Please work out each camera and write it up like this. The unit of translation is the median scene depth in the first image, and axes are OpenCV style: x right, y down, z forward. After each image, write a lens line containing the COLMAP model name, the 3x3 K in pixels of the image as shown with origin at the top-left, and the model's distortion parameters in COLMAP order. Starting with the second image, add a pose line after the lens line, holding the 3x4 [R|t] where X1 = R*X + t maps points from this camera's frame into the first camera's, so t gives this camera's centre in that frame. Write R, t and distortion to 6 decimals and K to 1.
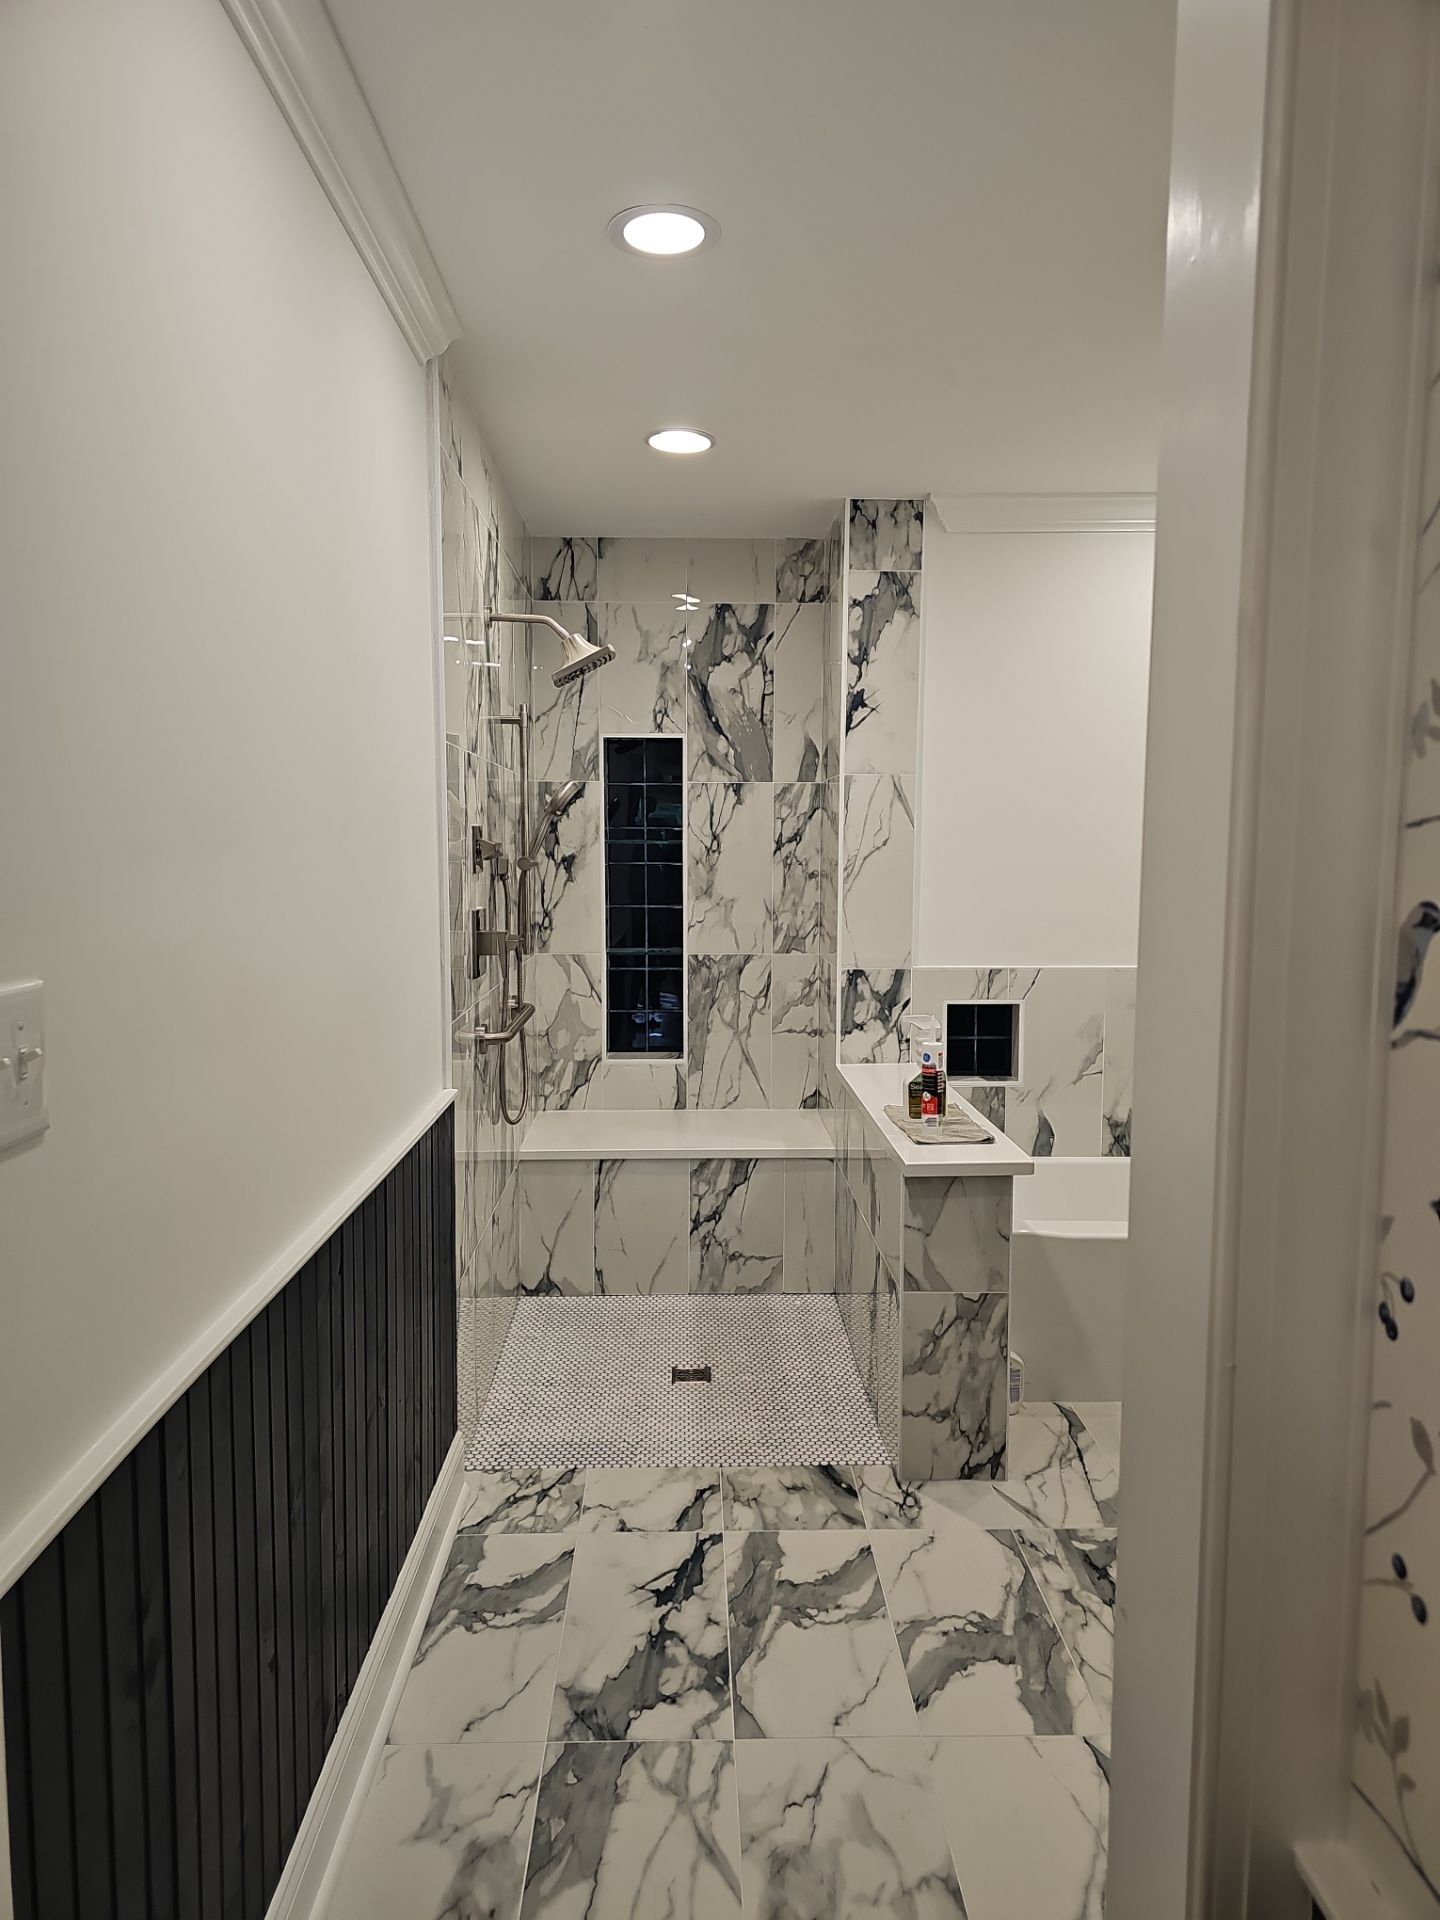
lens RADIAL K [[1251.9, 0, 716.9], [0, 1251.9, 971.6], [0, 0, 1]] dist [0.104697, -0.114142]
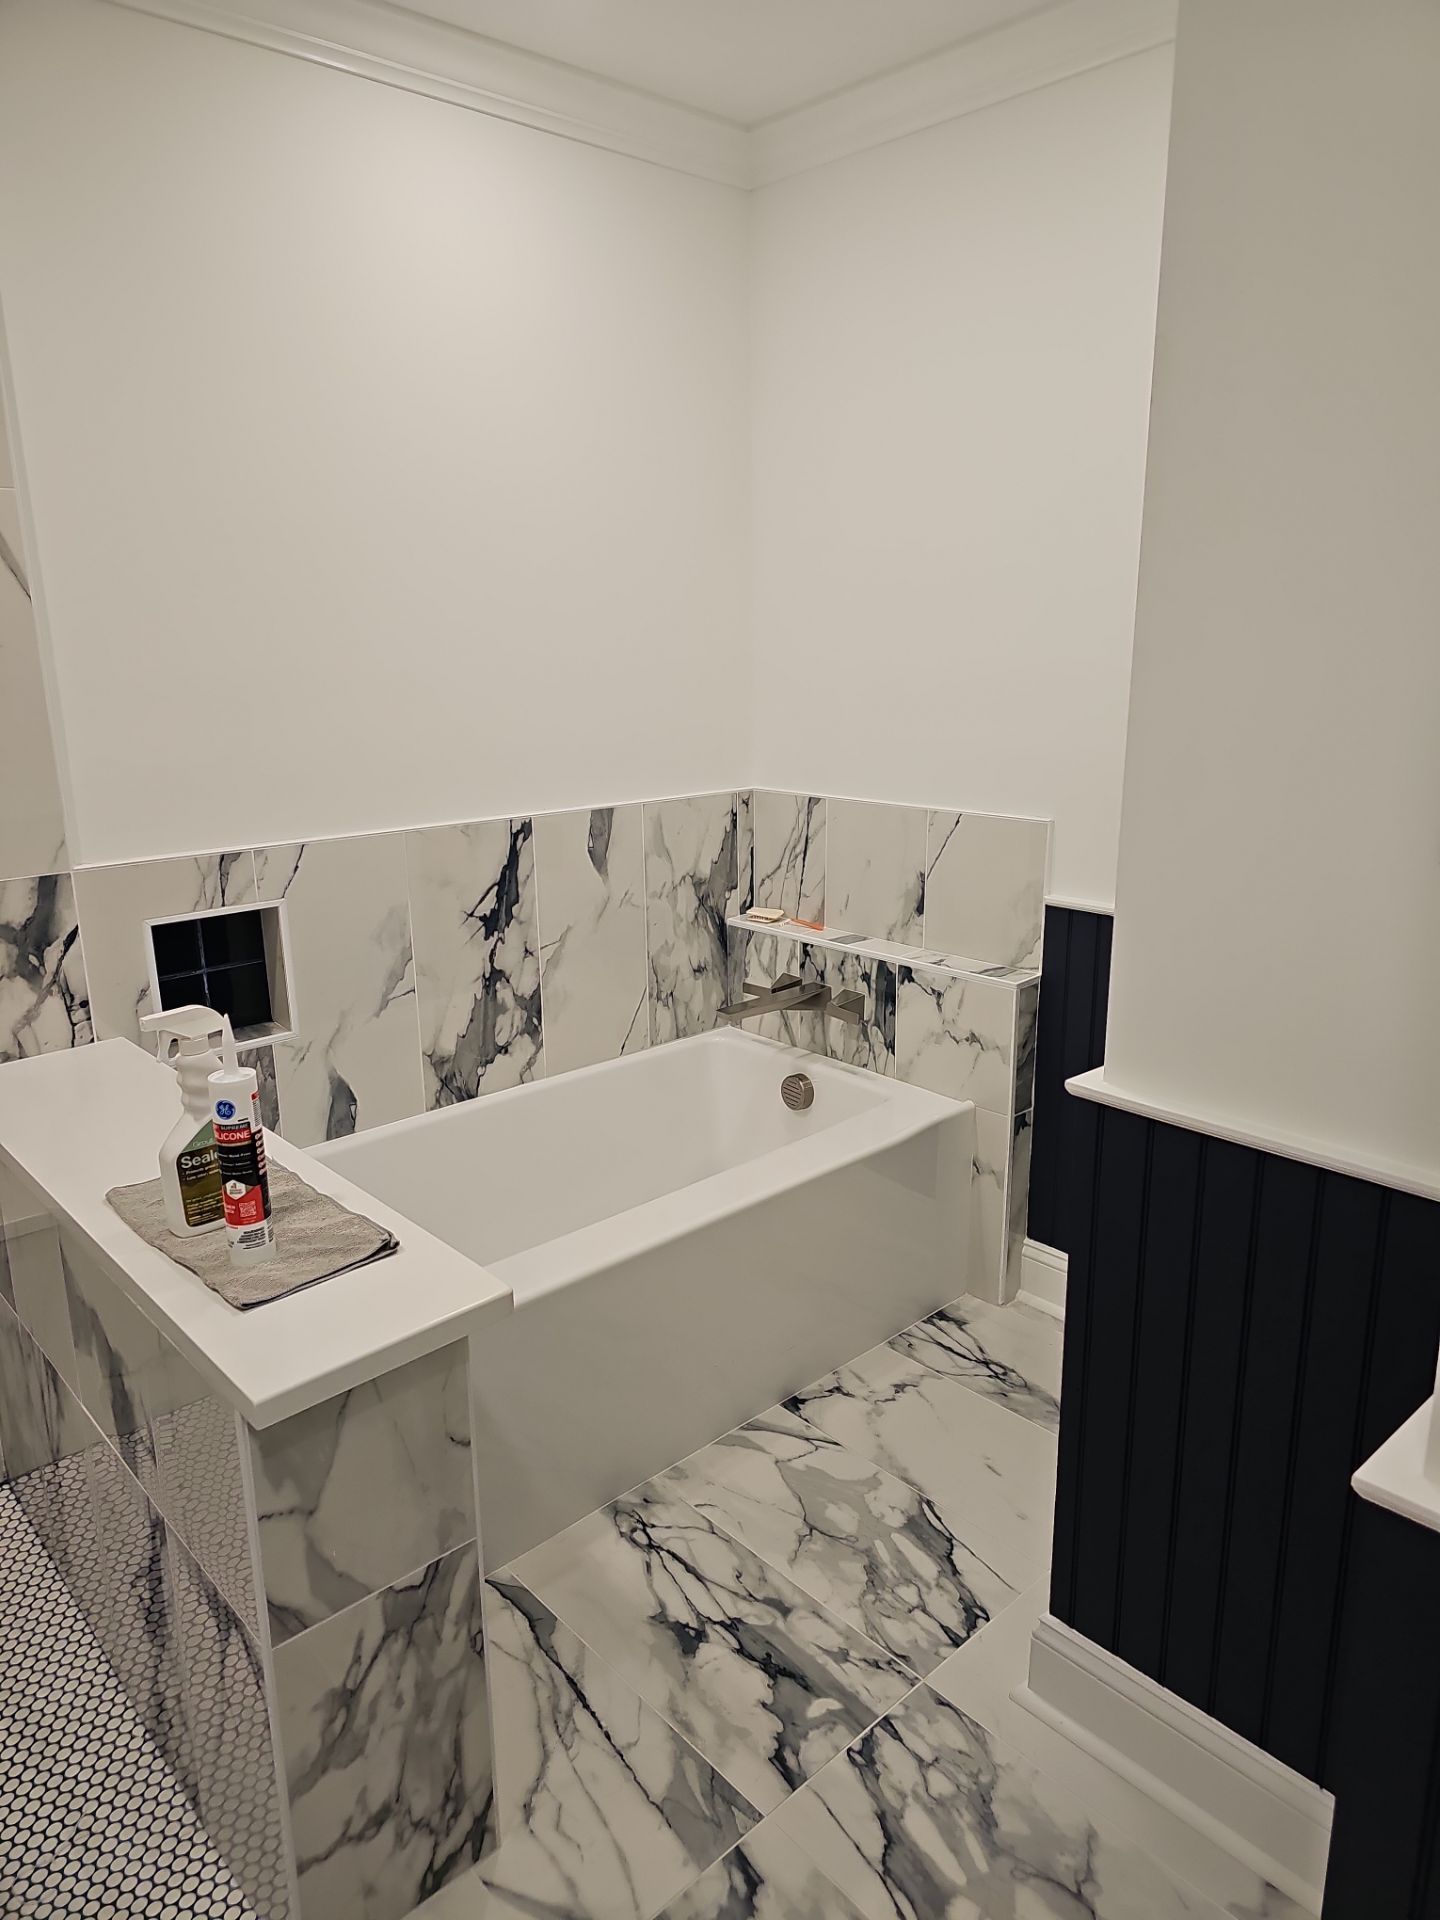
lens RADIAL K [[1254.9, 0, 729.4], [0, 1254.9, 949.1], [0, 0, 1]] dist [0.066300, -0.056576]
pose [[0.753958, -0.170726, 0.634350, 0.017727], [0.079401, 0.982243, 0.169984, -0.039817], [-0.652106, -0.077793, 0.754126, 0.410613]]
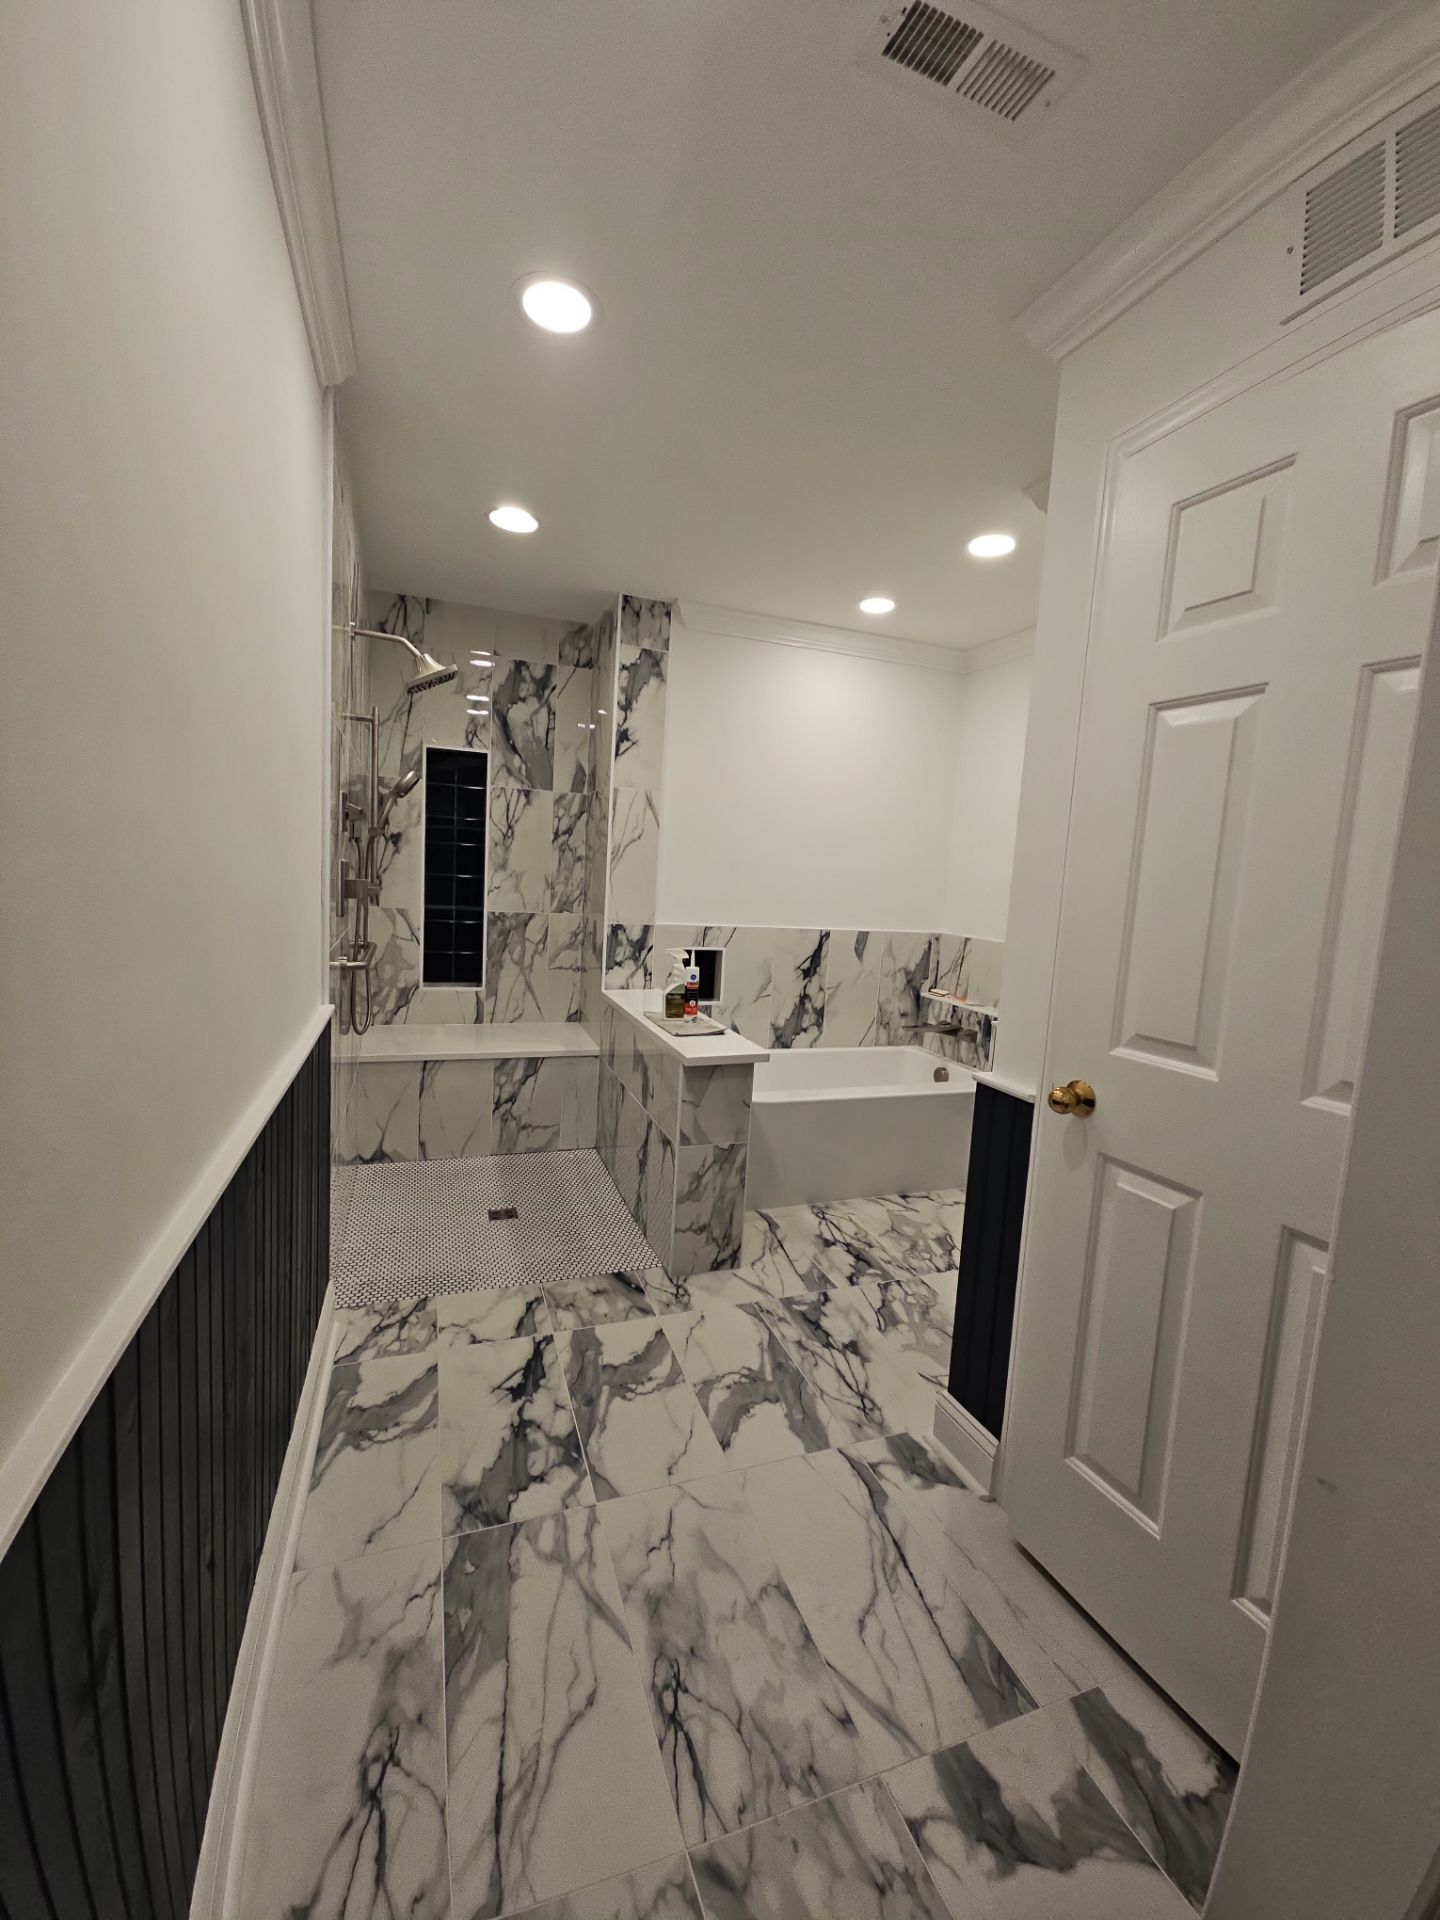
lens RADIAL K [[775.1, 0, 712.1], [0, 775.1, 957.7], [0, 0, 1]] dist [0.009526, -0.005465]
pose [[0.946651, 0.015886, 0.321868, -0.071868], [-0.022997, 0.999568, 0.018302, 0.018246], [-0.321438, -0.024728, 0.946608, 0.123962]]
